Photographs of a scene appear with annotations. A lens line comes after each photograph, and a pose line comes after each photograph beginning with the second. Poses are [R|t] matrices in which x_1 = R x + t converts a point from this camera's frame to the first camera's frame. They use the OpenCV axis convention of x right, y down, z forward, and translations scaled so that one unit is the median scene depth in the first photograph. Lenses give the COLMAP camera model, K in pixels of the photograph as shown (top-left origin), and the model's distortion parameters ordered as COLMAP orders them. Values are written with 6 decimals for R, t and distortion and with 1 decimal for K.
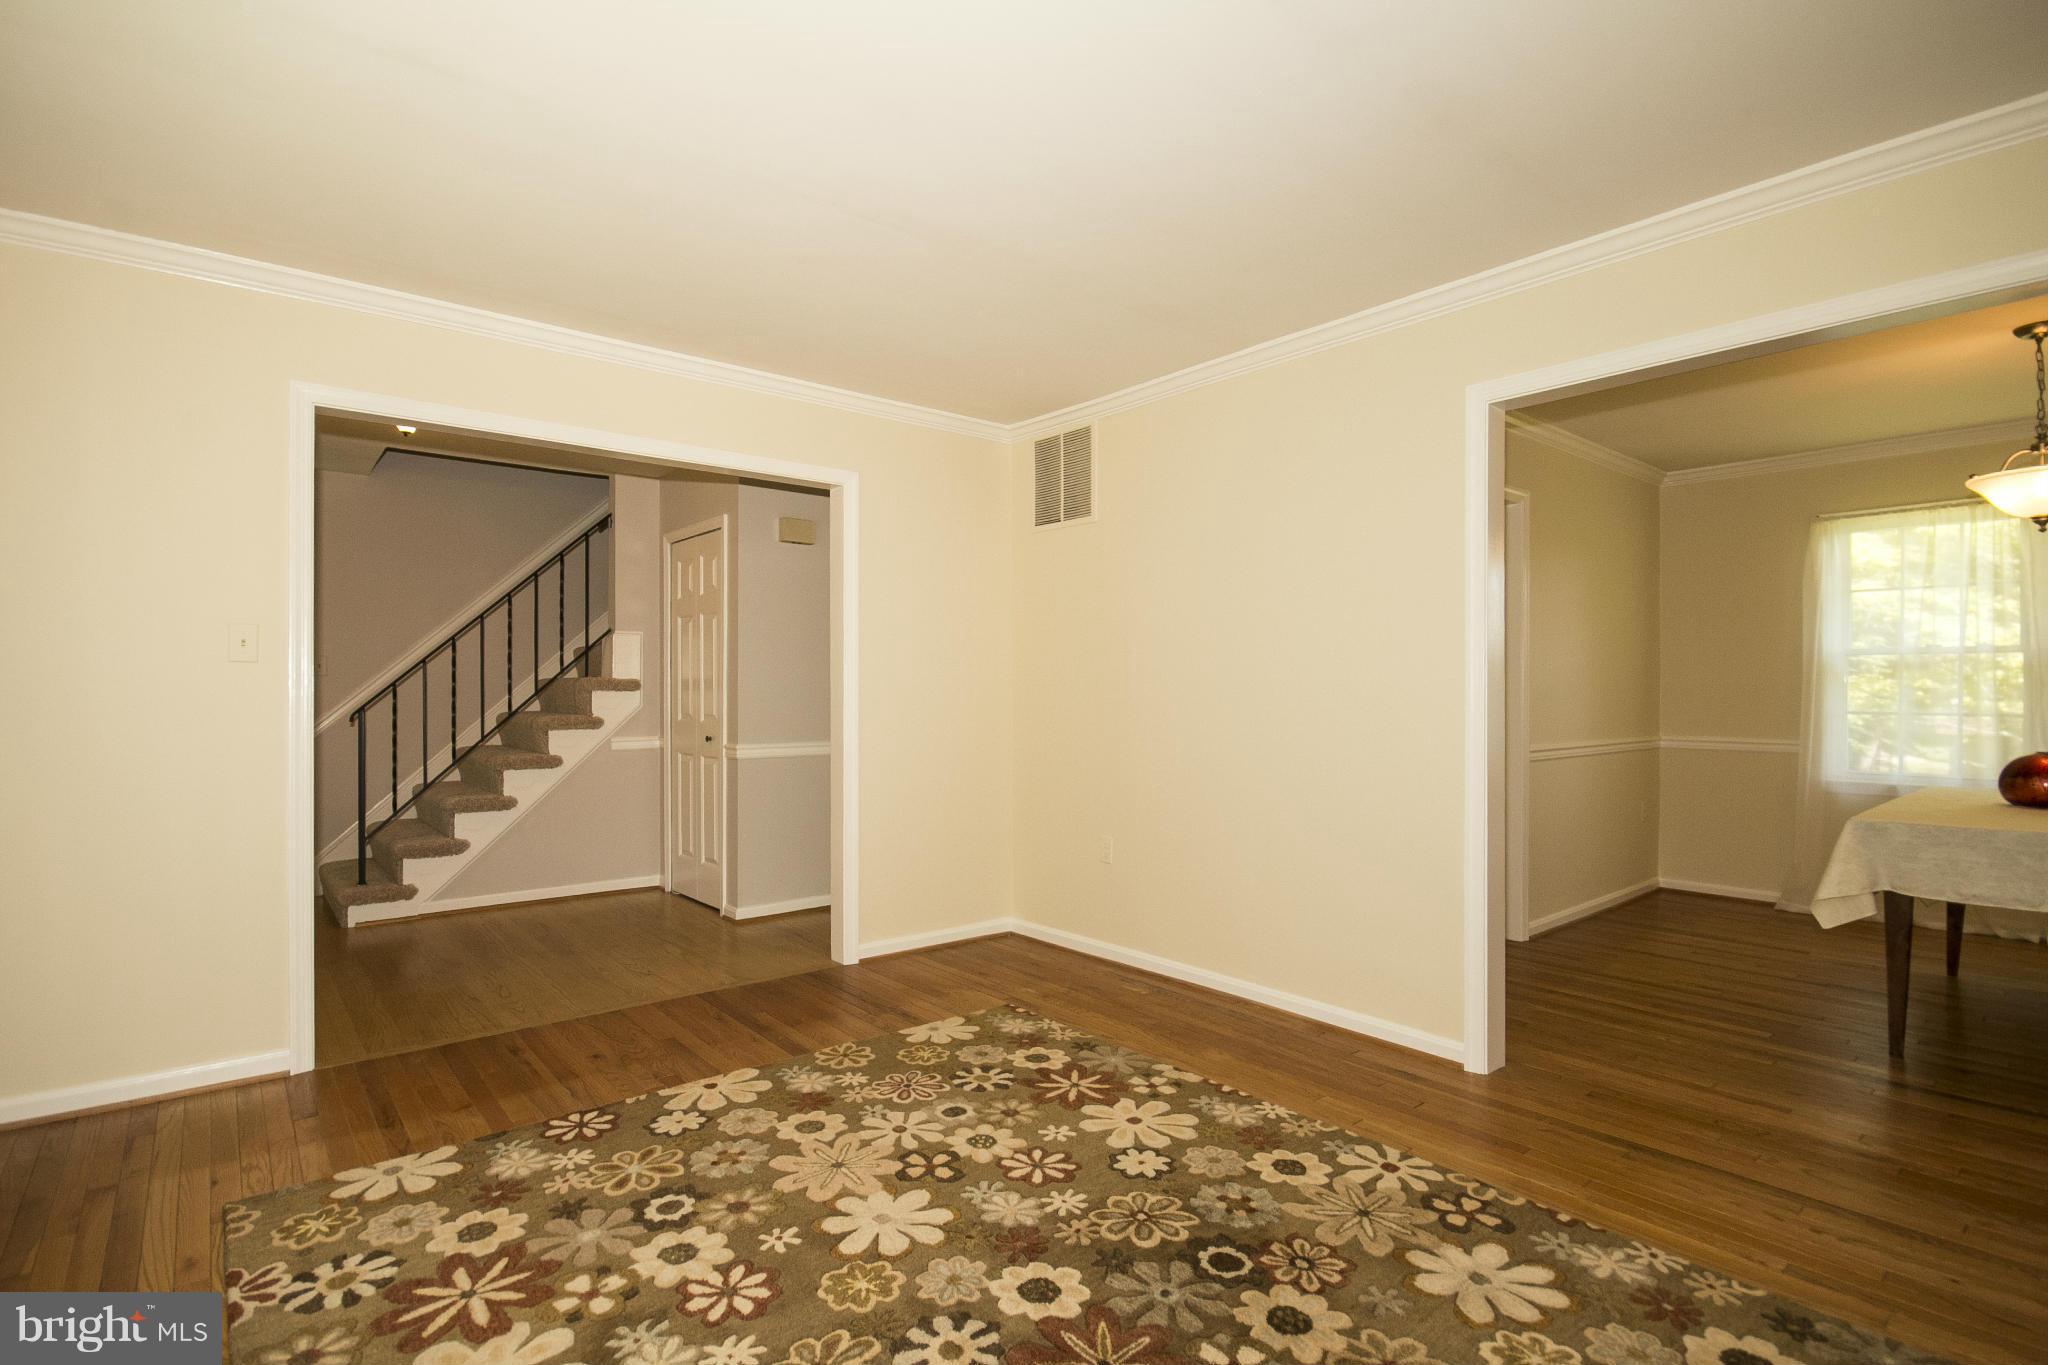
lens RADIAL K [[954.8, 0, 1029.5], [0, 954.8, 683.1], [0, 0, 1]] dist [-0.014623, -0.000002]
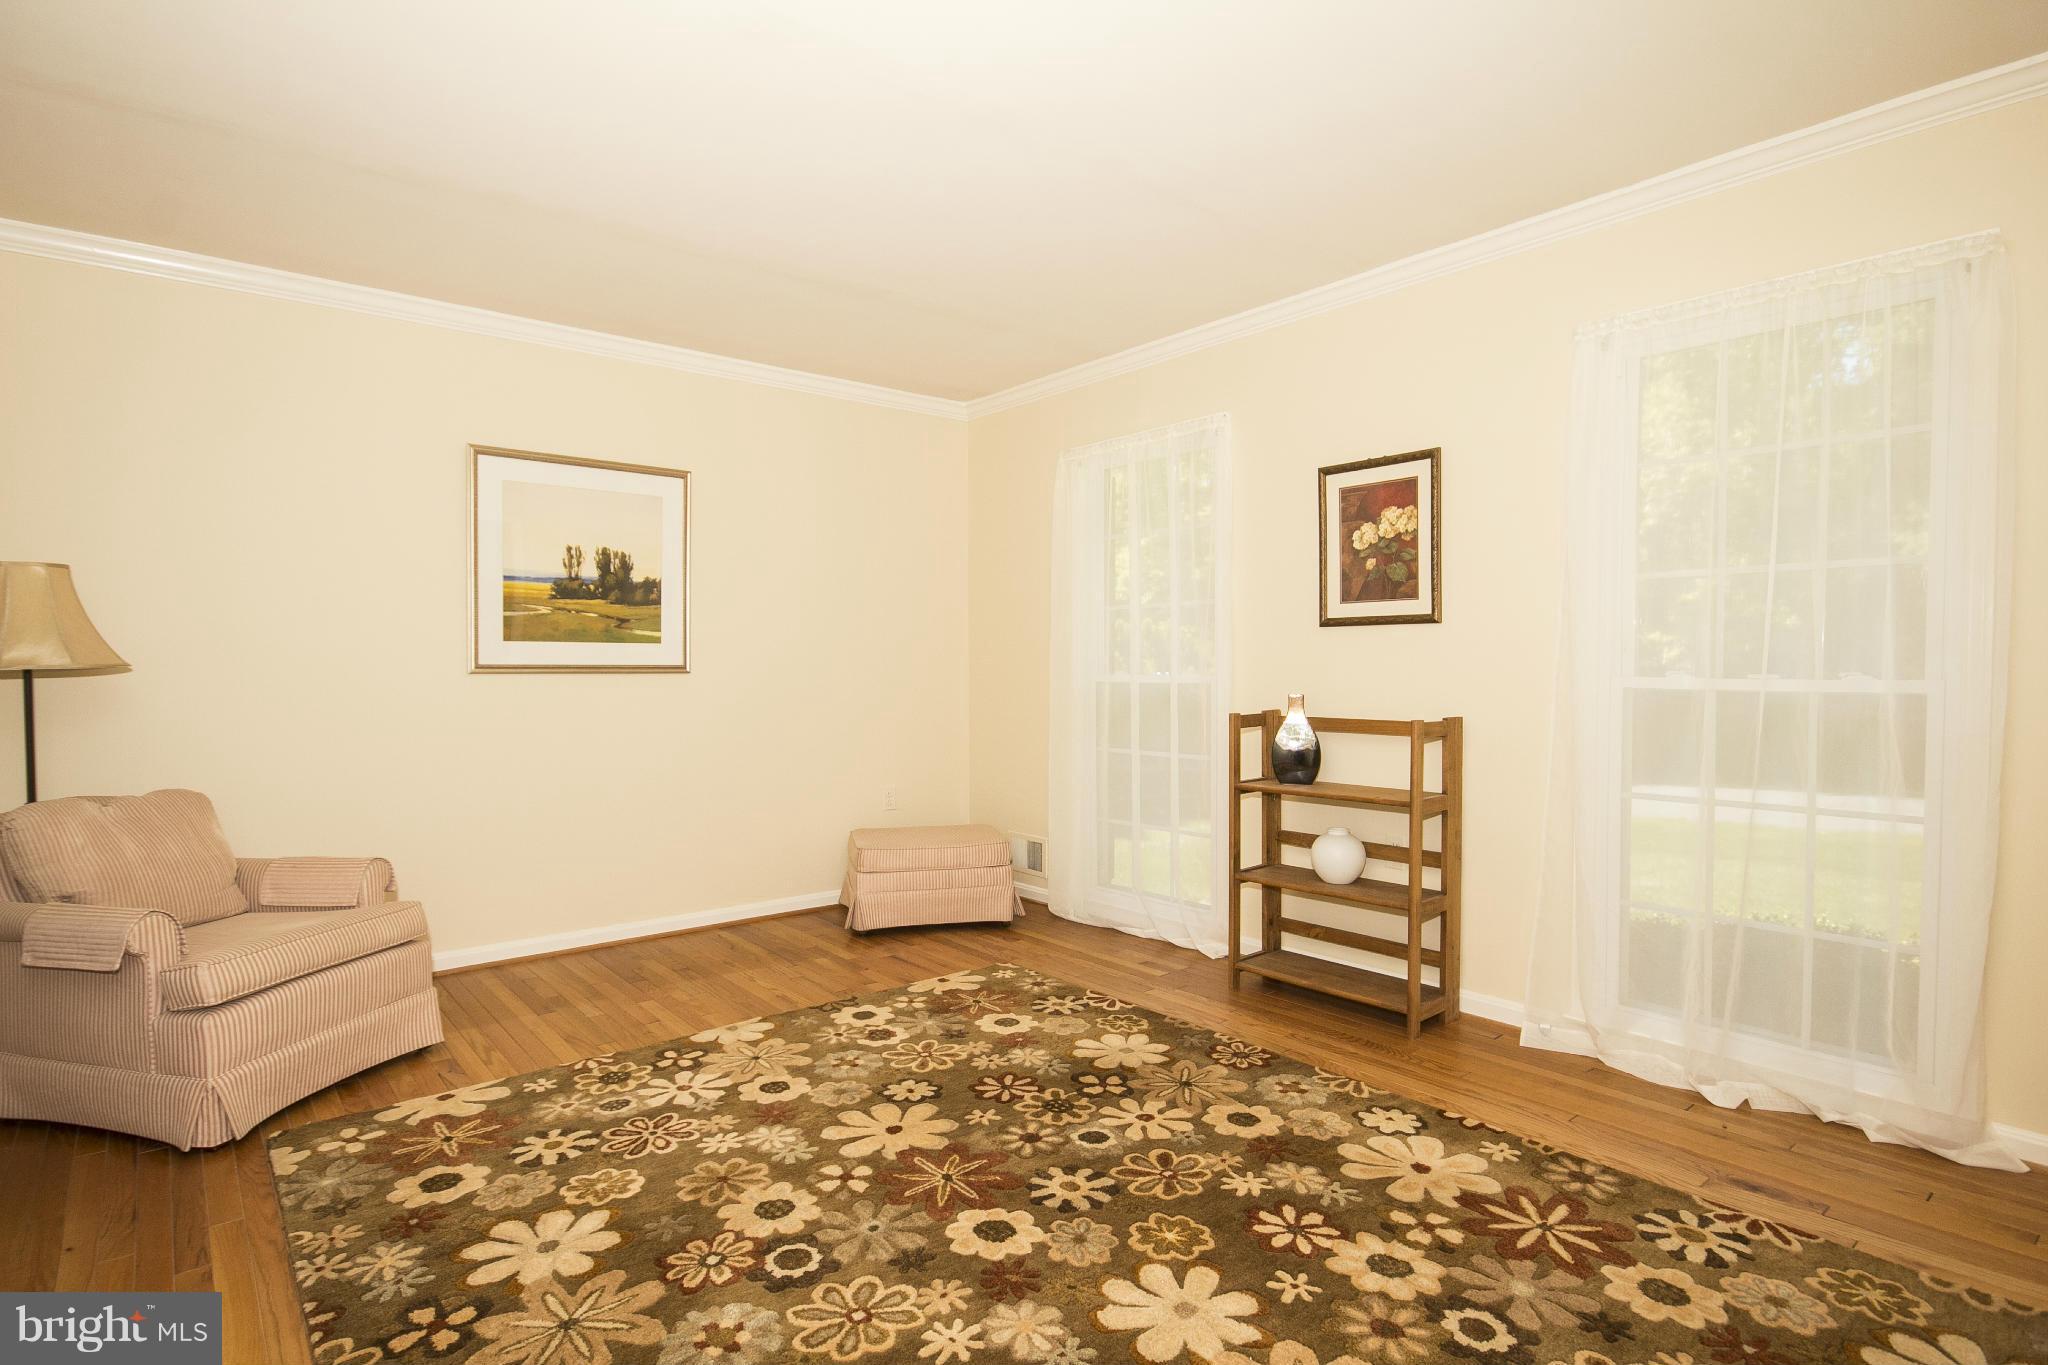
lens RADIAL K [[1062.3, 0, 1026.8], [0, 1062.3, 686.1], [0, 0, 1]] dist [-0.010090, 0.004455]
pose [[-0.999992, 0.003913, 0.000797, -0.024881], [0.003925, 0.999877, 0.015198, 0.028162], [-0.000737, 0.015201, -0.999884, 1.913319]]
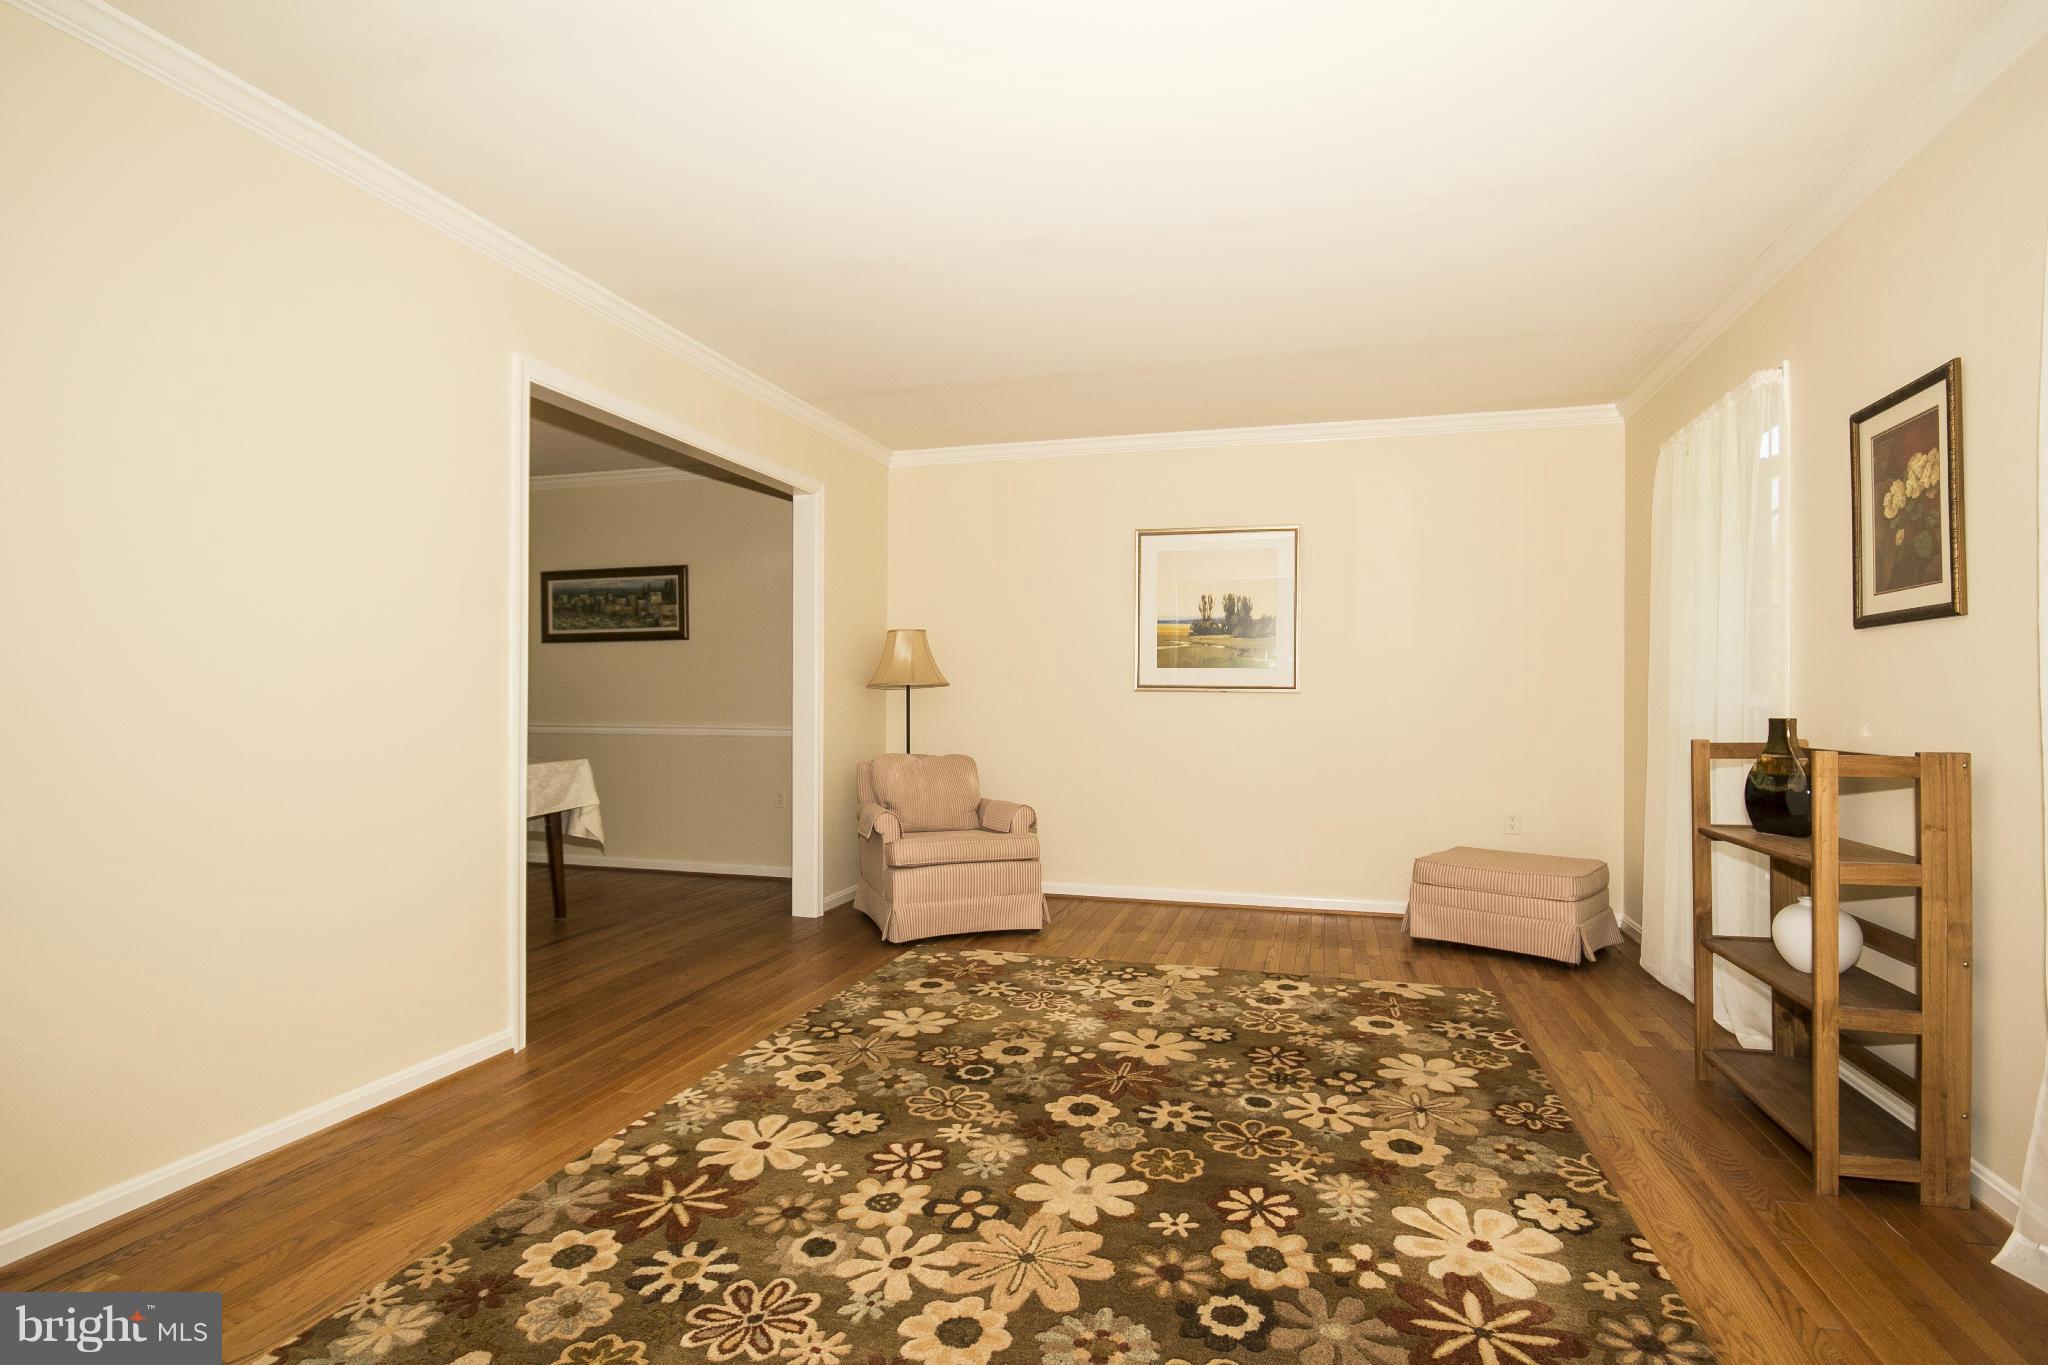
lens RADIAL K [[1013.3, 0, 1015.6], [0, 1013.3, 677.5], [0, 0, 1]] dist [-0.012364, 0.001030]
pose [[-0.546101, 0.013531, 0.837610, -1.017382], [-0.010670, 0.999676, -0.023106, 0.059360], [-0.837651, -0.021556, -0.545780, 1.671613]]
